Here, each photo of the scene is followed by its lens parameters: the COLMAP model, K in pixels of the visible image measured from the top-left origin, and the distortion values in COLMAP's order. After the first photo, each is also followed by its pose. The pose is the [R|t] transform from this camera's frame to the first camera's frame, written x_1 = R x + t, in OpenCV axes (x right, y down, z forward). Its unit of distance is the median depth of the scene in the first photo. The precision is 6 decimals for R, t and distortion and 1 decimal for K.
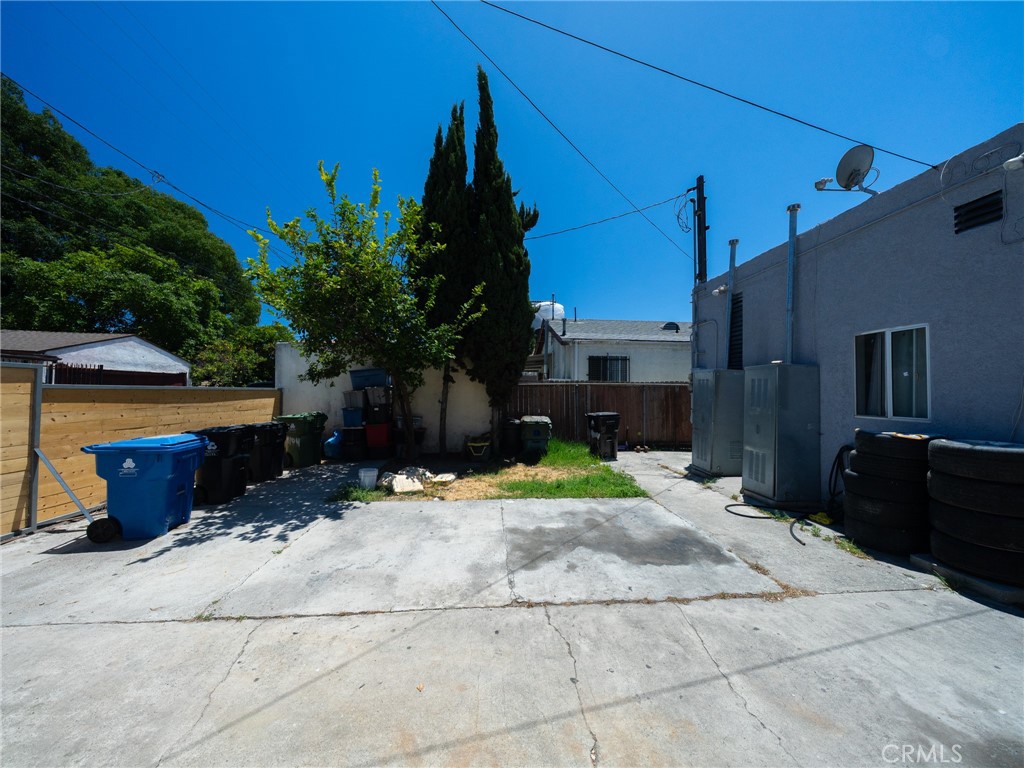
lens RADIAL K [[335.4, 0, 509.8], [0, 335.4, 385.4], [0, 0, 1]] dist [0.009706, -0.005113]
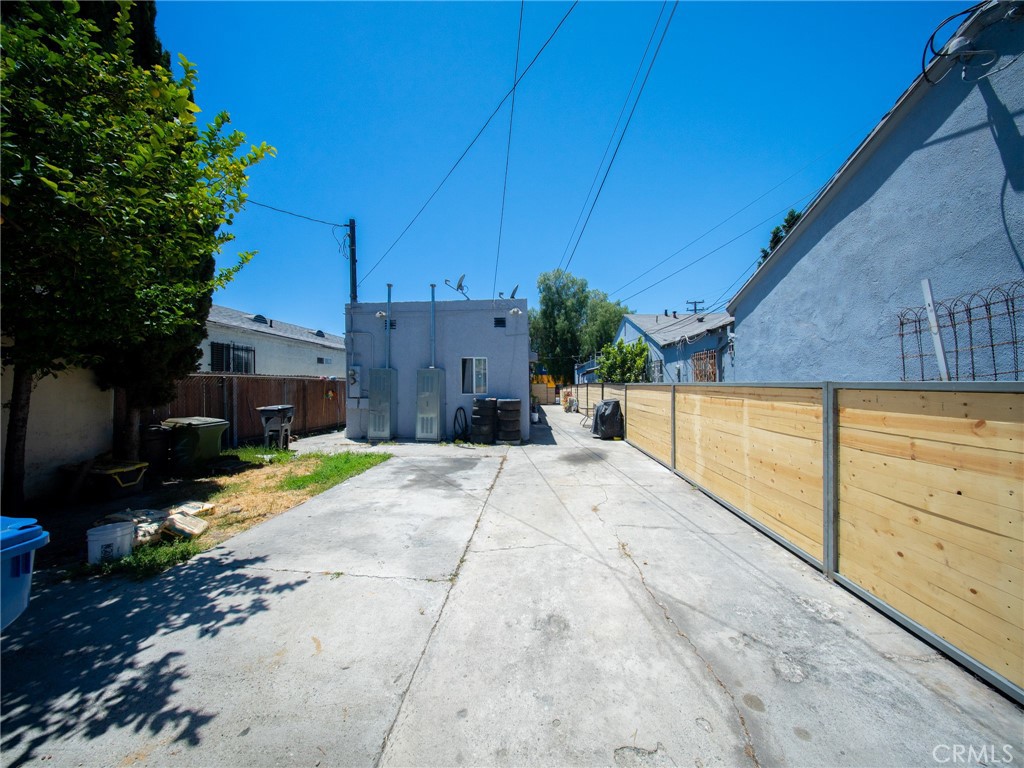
lens RADIAL K [[335.4, 0, 509.8], [0, 335.4, 385.4], [0, 0, 1]] dist [0.009706, -0.005113]
pose [[0.139784, -0.006500, 0.990161, -1.021777], [-0.009269, 0.999926, 0.007873, 0.011699], [-0.990139, -0.010279, 0.139713, 0.331271]]
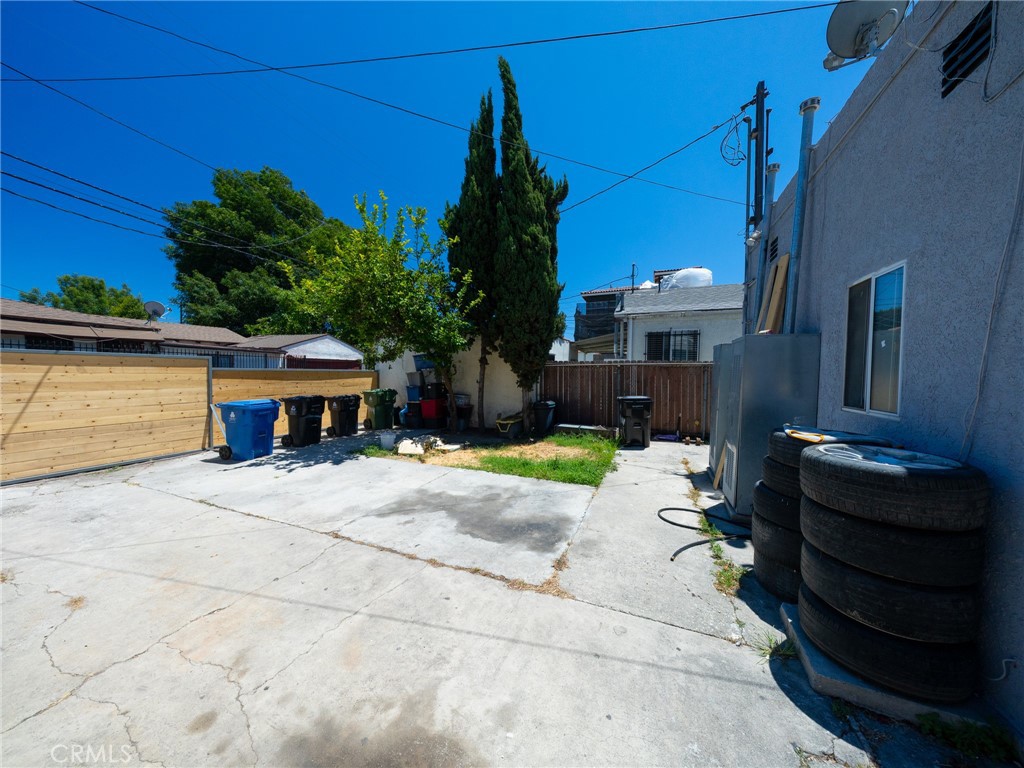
lens RADIAL K [[335.4, 0, 509.8], [0, 335.4, 385.4], [0, 0, 1]] dist [0.009706, -0.005113]
pose [[0.895896, 0.016704, -0.443949, 0.650847], [0.006919, 0.998647, 0.051537, 0.006372], [0.444209, -0.049244, 0.894569, 0.090347]]
